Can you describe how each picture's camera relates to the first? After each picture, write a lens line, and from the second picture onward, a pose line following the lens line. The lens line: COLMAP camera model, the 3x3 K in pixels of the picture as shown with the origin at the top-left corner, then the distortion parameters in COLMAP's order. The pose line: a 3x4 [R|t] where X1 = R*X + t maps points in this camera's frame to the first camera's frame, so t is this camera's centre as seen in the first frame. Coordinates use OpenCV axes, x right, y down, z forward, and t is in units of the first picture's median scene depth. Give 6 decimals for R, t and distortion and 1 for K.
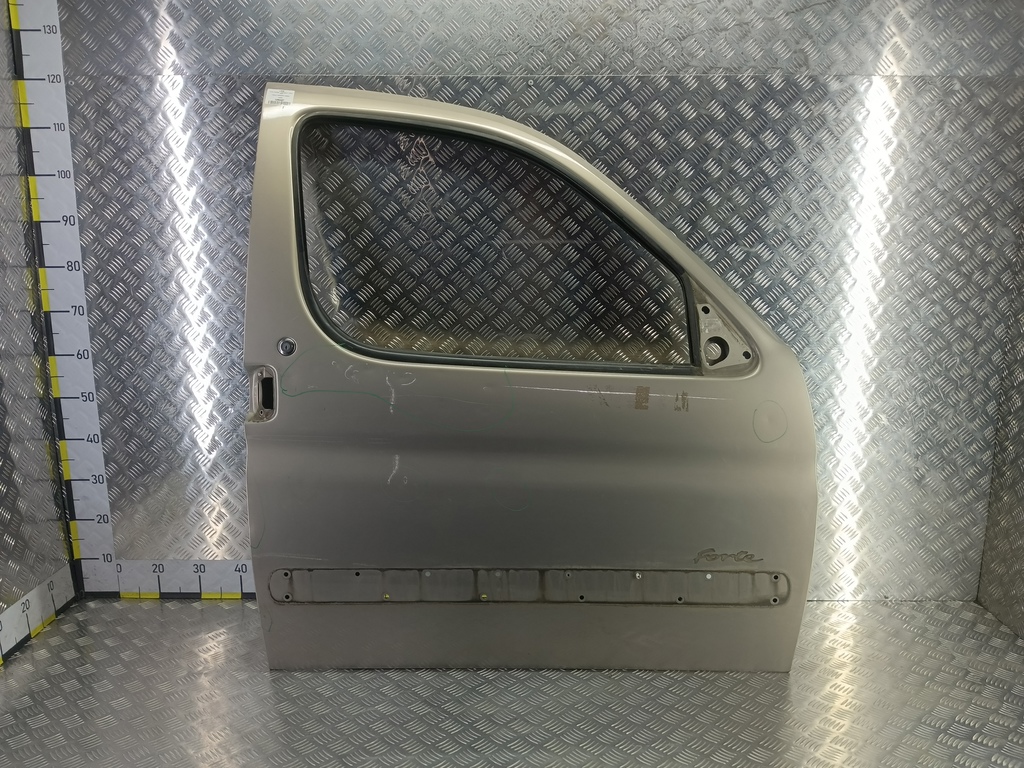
lens RADIAL K [[830.2, 0, 512.0], [0, 830.2, 384.0], [0, 0, 1]] dist [0.121386, -0.243341]
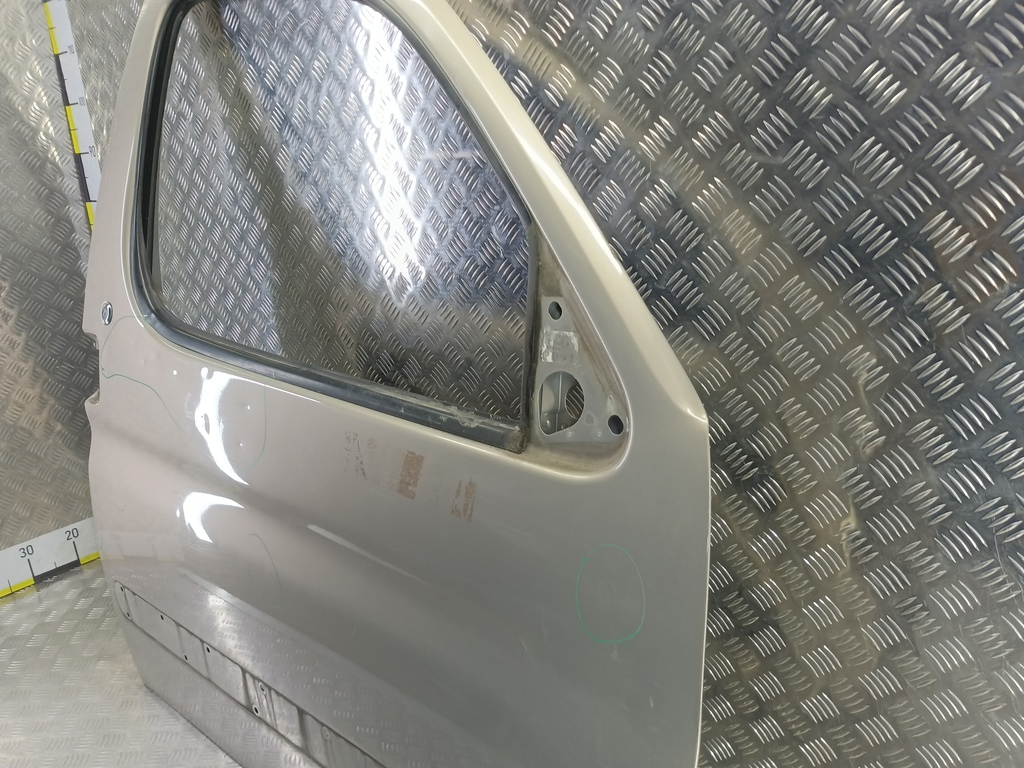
lens RADIAL K [[836.0, 0, 513.4], [0, 836.0, 387.7], [0, 0, 1]] dist [0.084221, -0.165606]
pose [[0.738109, 0.147587, -0.658341, 0.495889], [-0.054499, 0.985635, 0.159857, -0.113310], [0.672476, -0.082113, 0.735549, 0.622338]]
